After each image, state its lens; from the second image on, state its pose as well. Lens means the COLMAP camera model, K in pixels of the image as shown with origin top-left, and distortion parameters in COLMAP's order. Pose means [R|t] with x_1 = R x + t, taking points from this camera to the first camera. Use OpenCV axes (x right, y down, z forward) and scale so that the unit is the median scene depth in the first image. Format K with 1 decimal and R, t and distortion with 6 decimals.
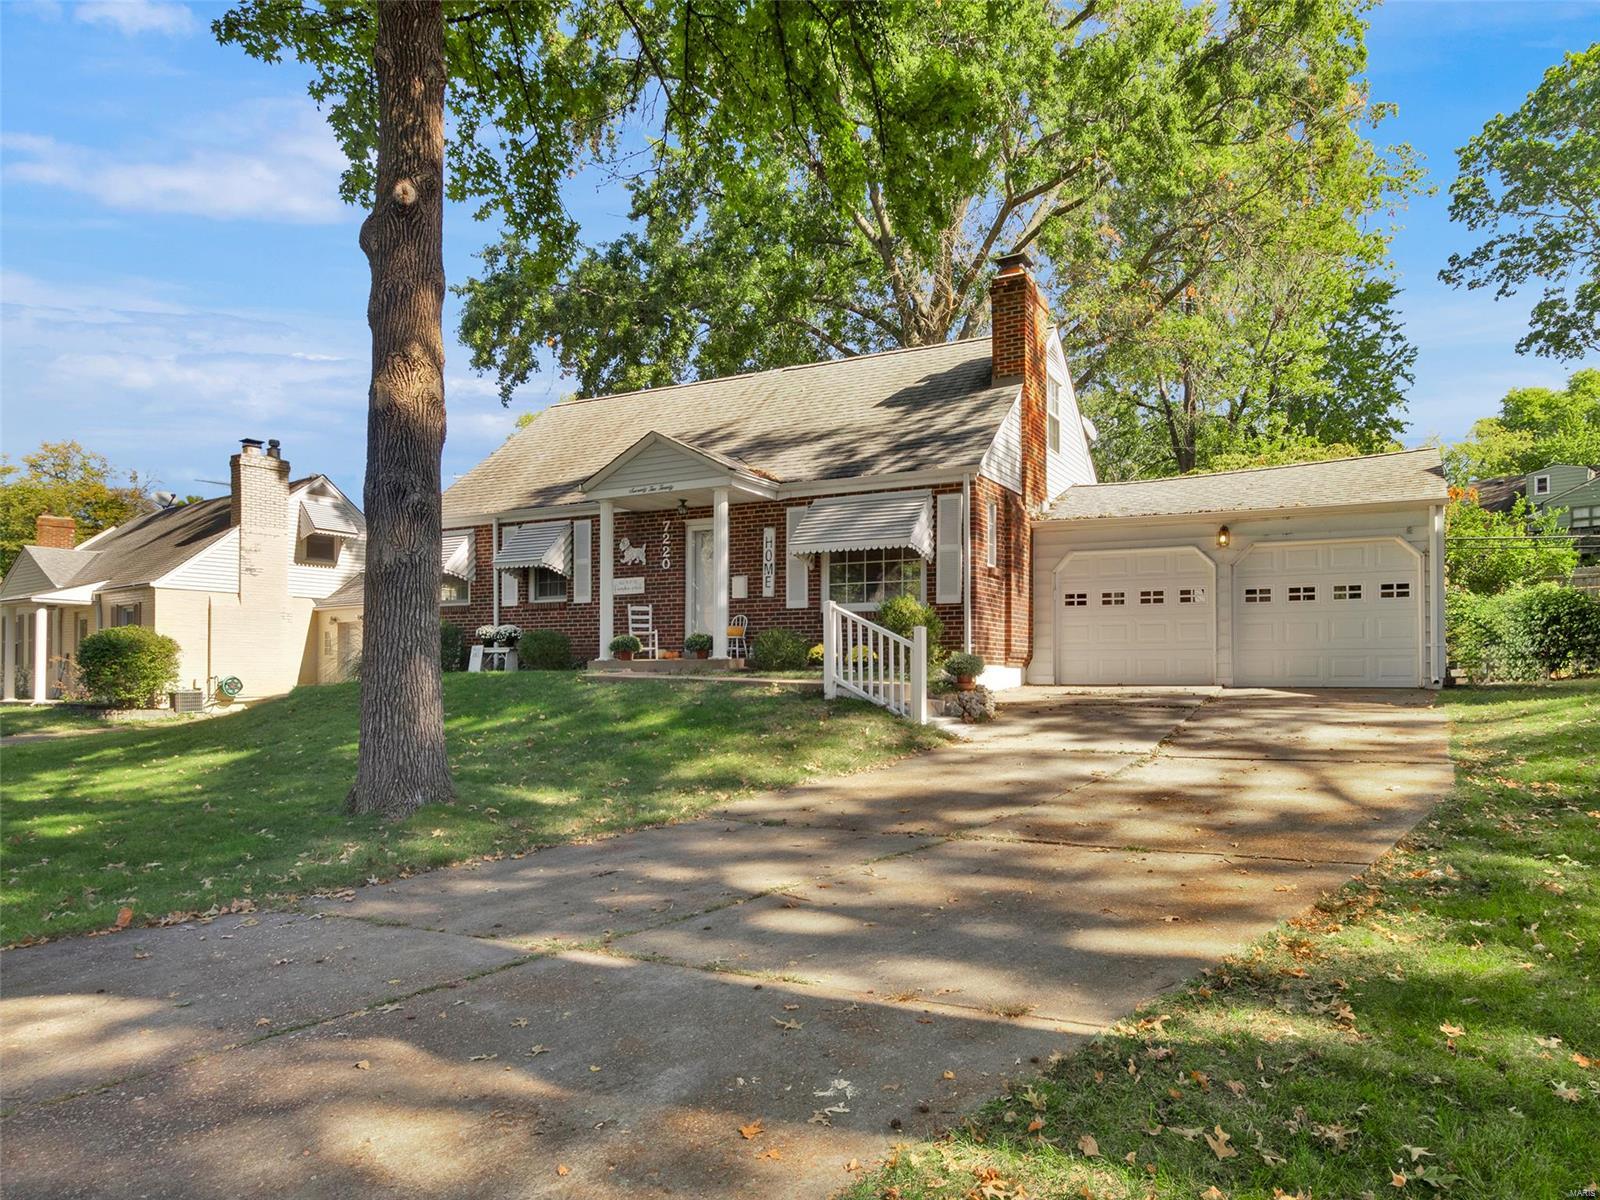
lens RADIAL K [[1224.9, 0, 836.9], [0, 1224.9, 542.7], [0, 0, 1]] dist [0.040900, -0.000215]
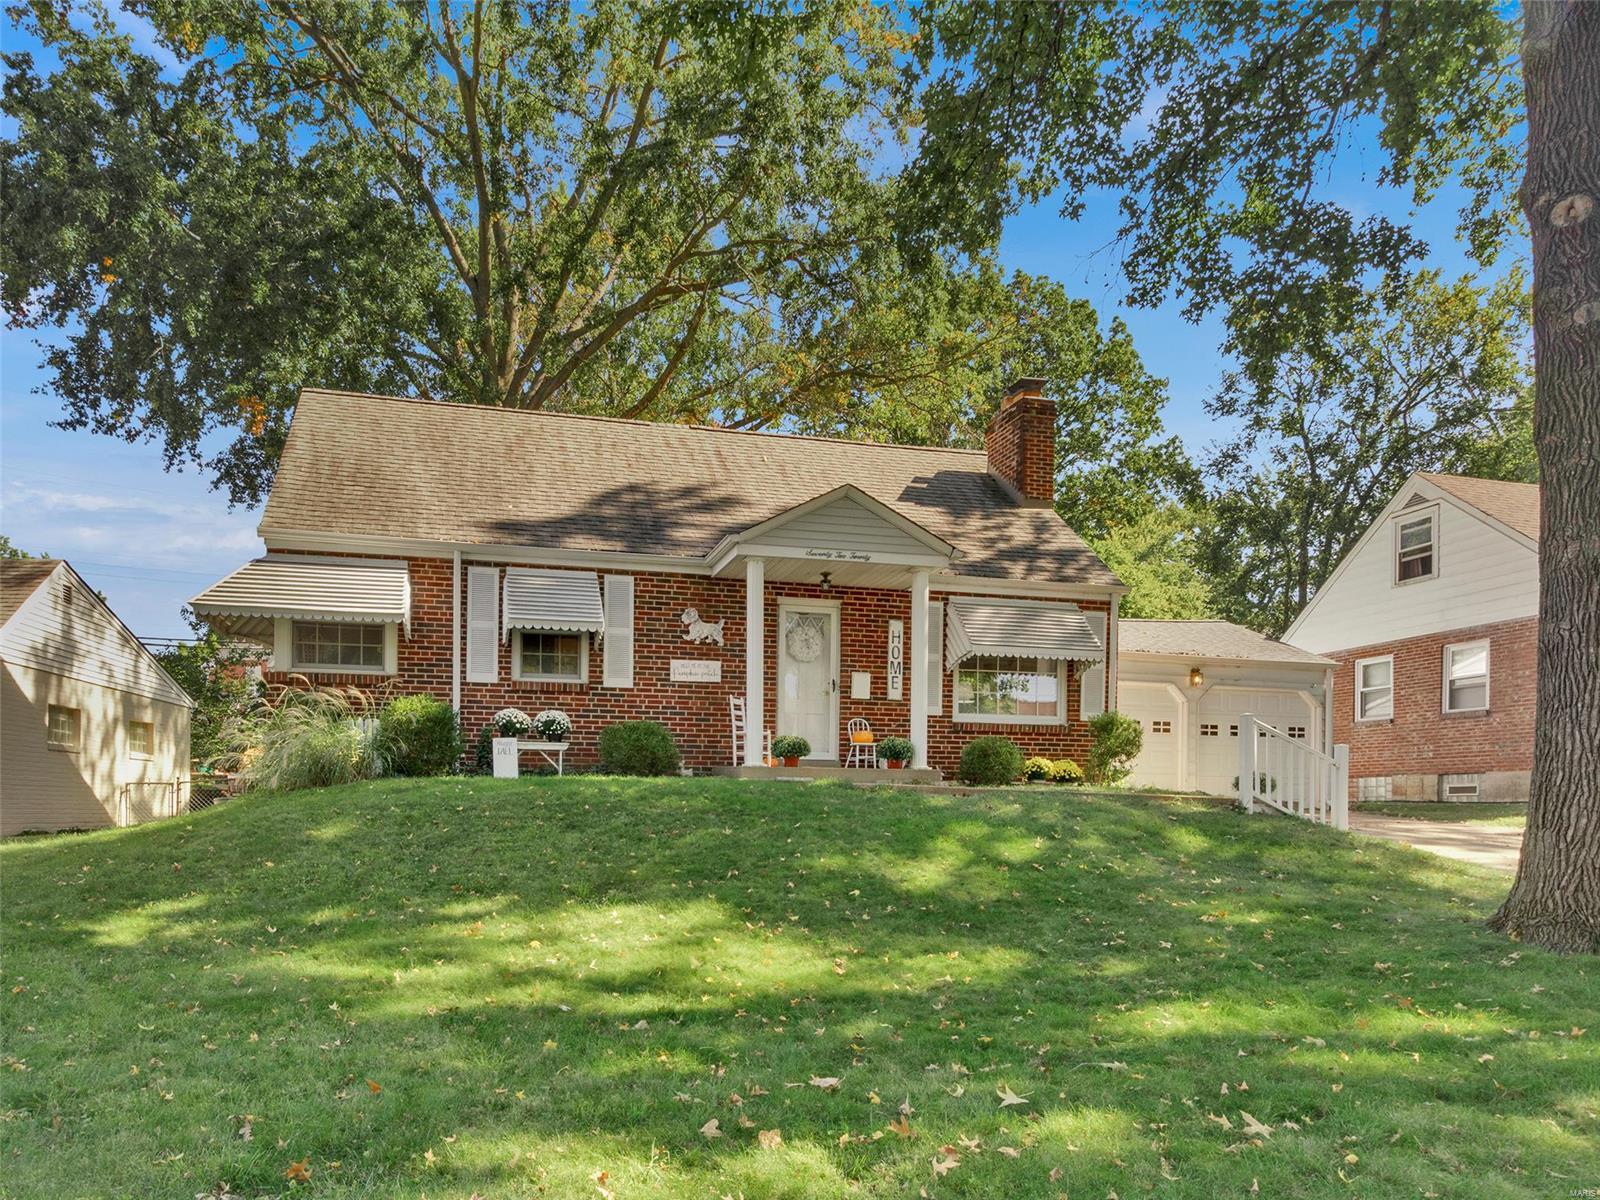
lens RADIAL K [[1427.7, 0, 800.7], [0, 1427.7, 664.4], [0, 0, 1]] dist [0.015641, -0.021906]
pose [[0.636084, 0.088853, 0.766487, -0.871019], [-0.088377, 0.995200, -0.042025, 0.067302], [-0.766542, -0.041008, 0.640883, 0.402431]]
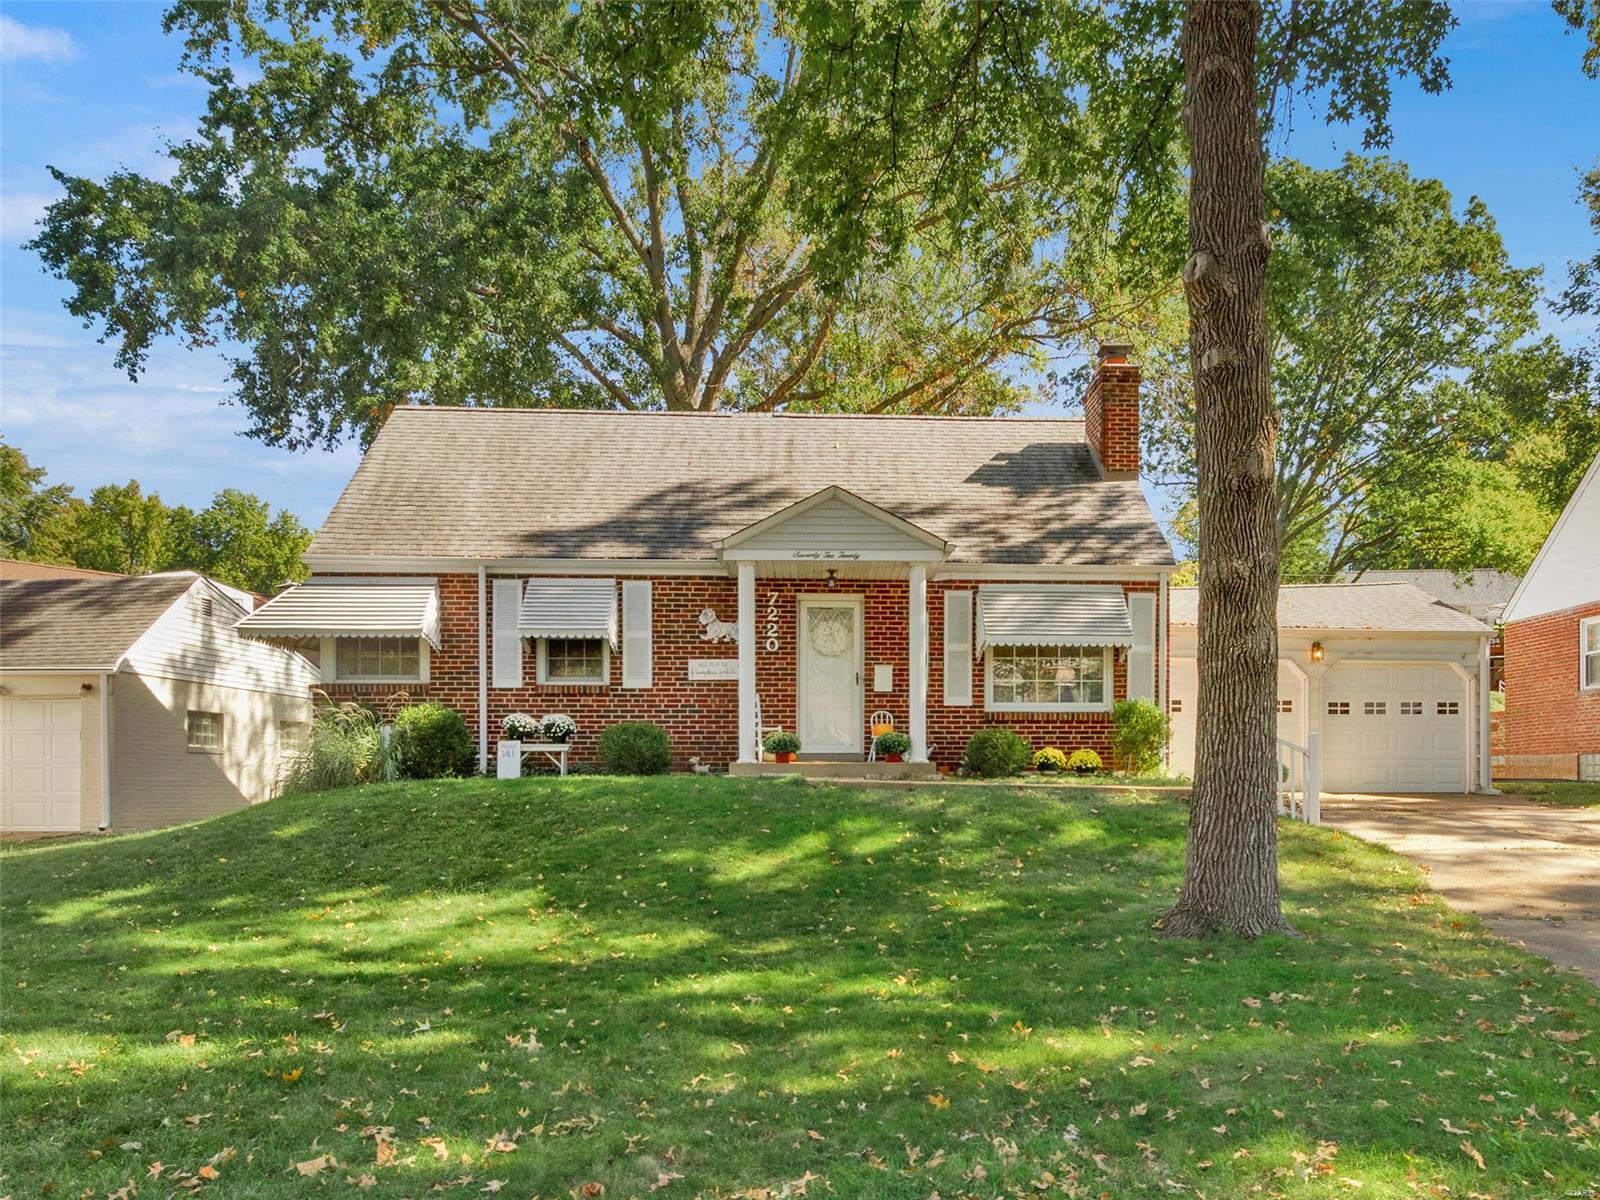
lens RADIAL K [[1642.9, 0, 800.0], [0, 1642.9, 600.0], [0, 0, 1]] dist [-0.003642, 0.020862]
pose [[0.789609, 0.073557, 0.609186, -0.830842], [-0.062382, 0.997268, -0.039558, 0.030924], [-0.610431, -0.006767, 0.792040, 0.133389]]
